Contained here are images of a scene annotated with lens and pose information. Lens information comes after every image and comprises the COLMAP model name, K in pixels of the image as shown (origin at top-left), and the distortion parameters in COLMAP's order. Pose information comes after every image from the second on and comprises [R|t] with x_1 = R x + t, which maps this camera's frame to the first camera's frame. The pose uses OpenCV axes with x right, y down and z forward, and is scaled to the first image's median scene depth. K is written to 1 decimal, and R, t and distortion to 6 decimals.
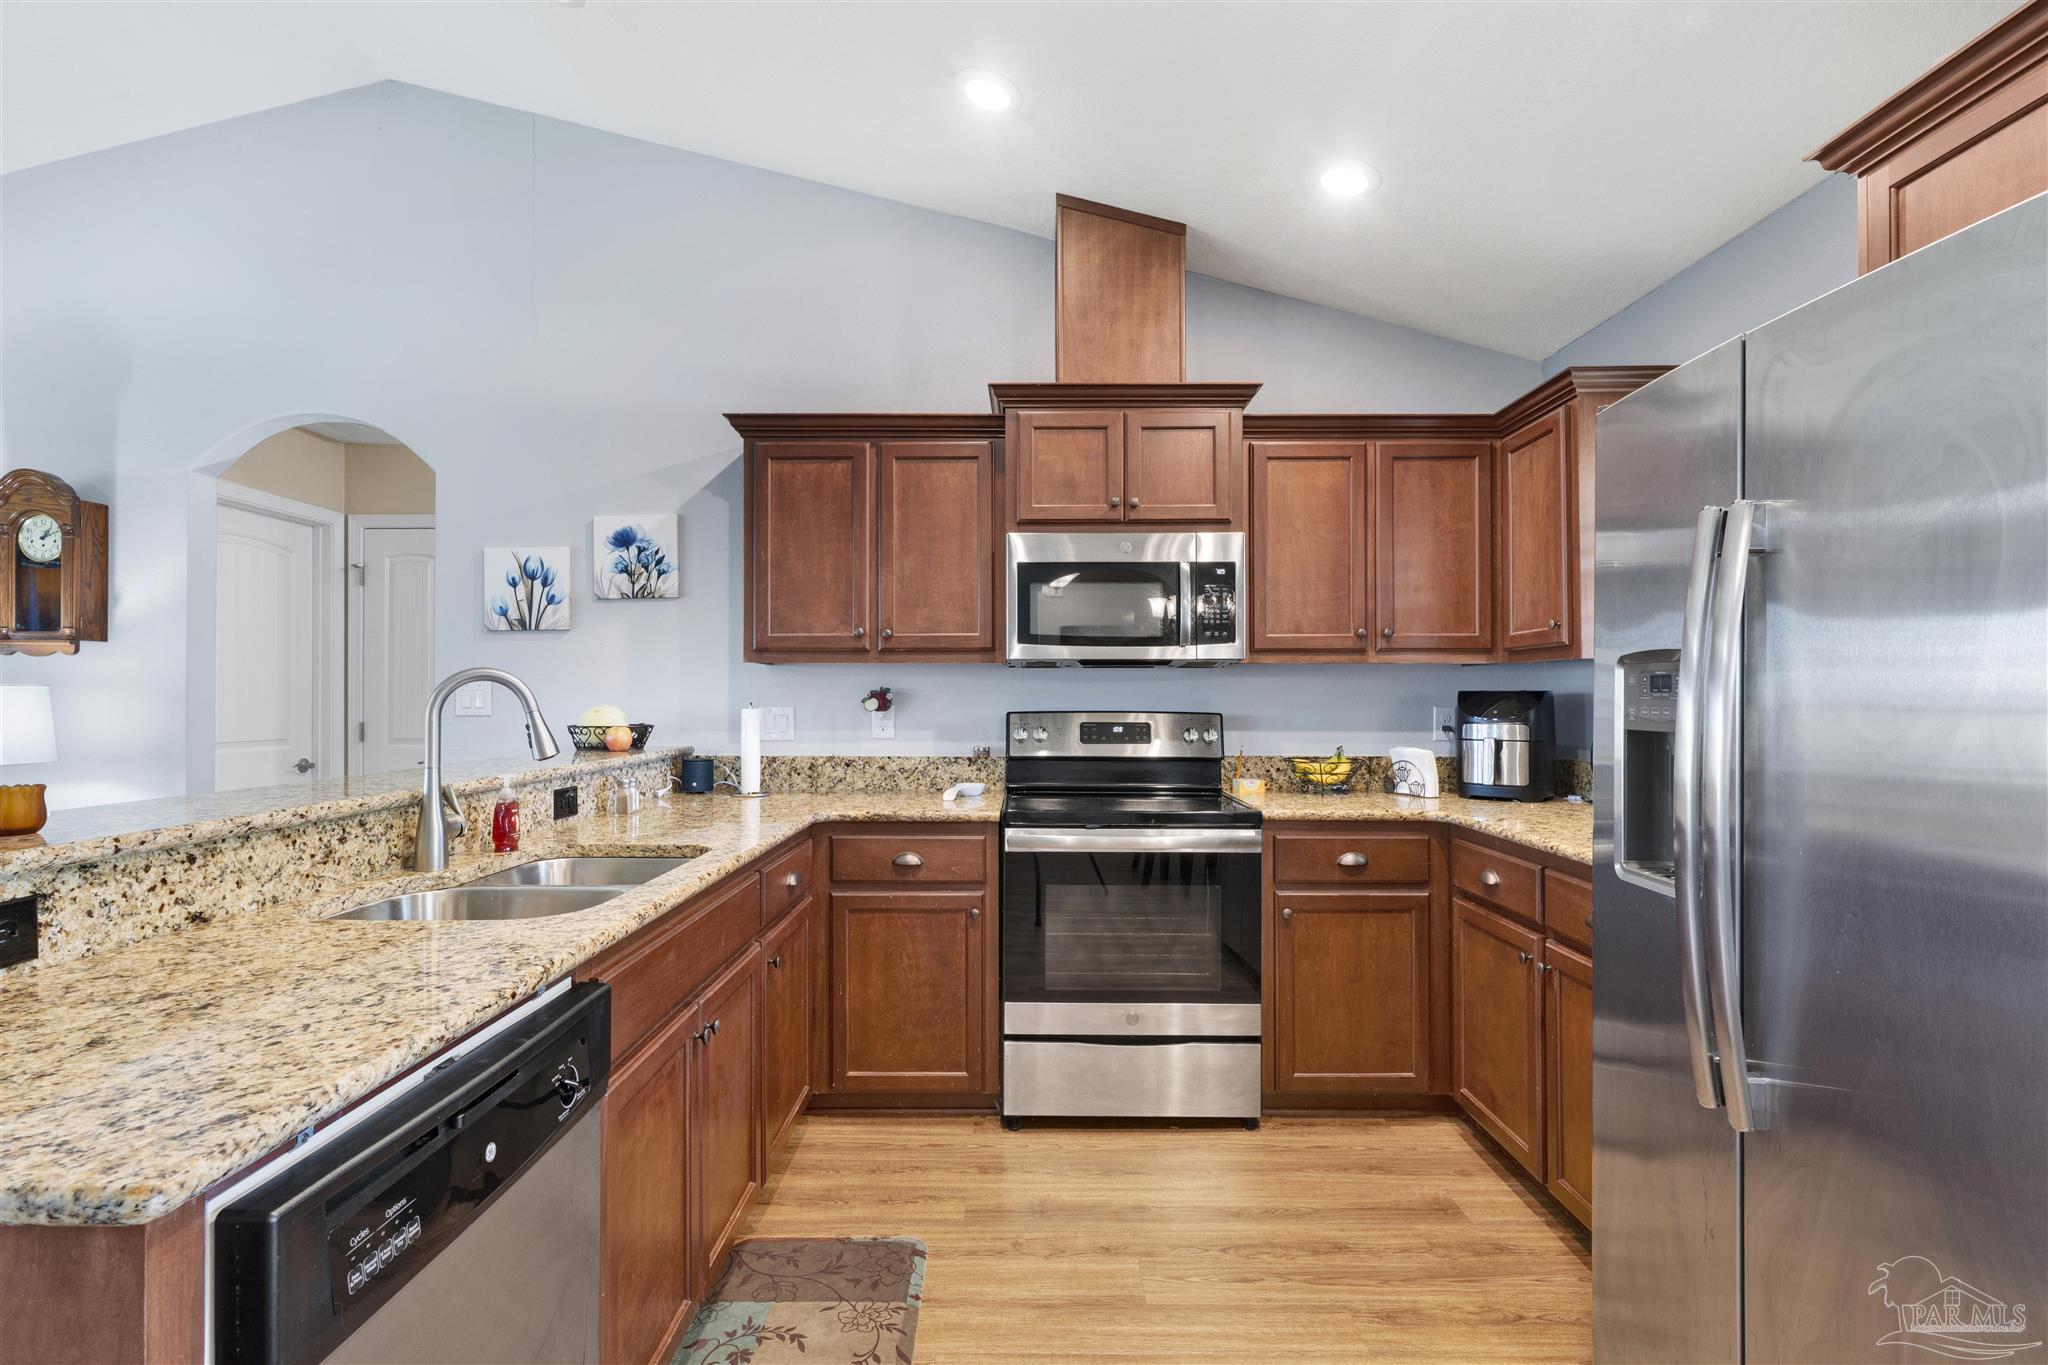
lens RADIAL K [[955.6, 0, 1041.3], [0, 955.6, 690.1], [0, 0, 1]] dist [0.001260, -0.000032]
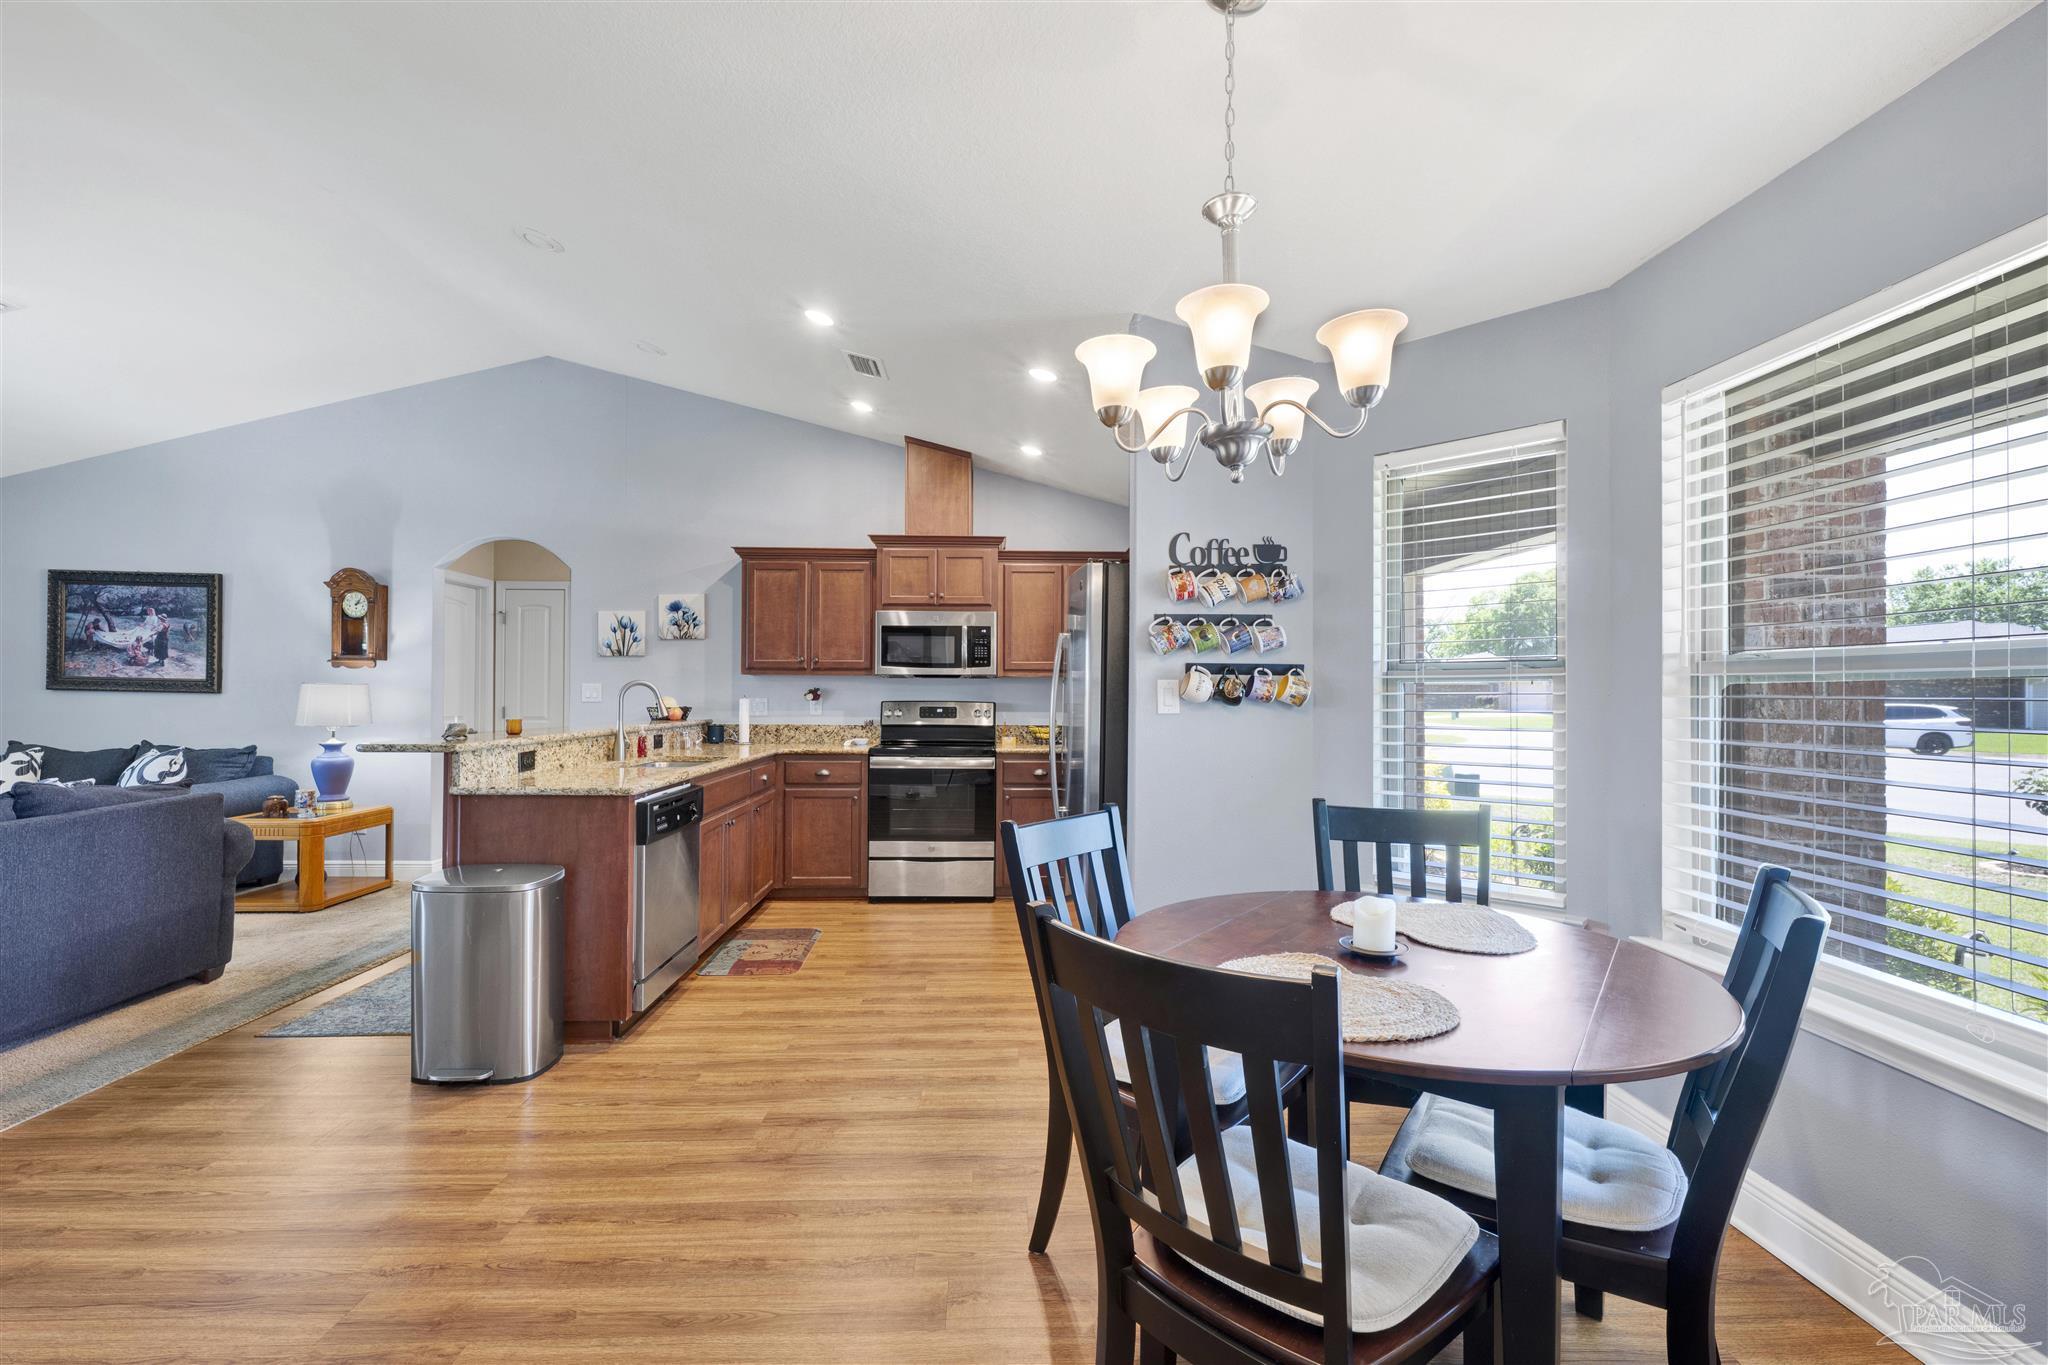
lens RADIAL K [[900.6, 0, 1047.1], [0, 900.6, 678.5], [0, 0, 1]] dist [-0.000796, -0.000232]
pose [[0.999156, 0.004813, 0.040788, 0.232758], [-0.004411, 0.999941, -0.009934, -0.005782], [-0.040833, 0.009746, 0.999118, -0.844755]]
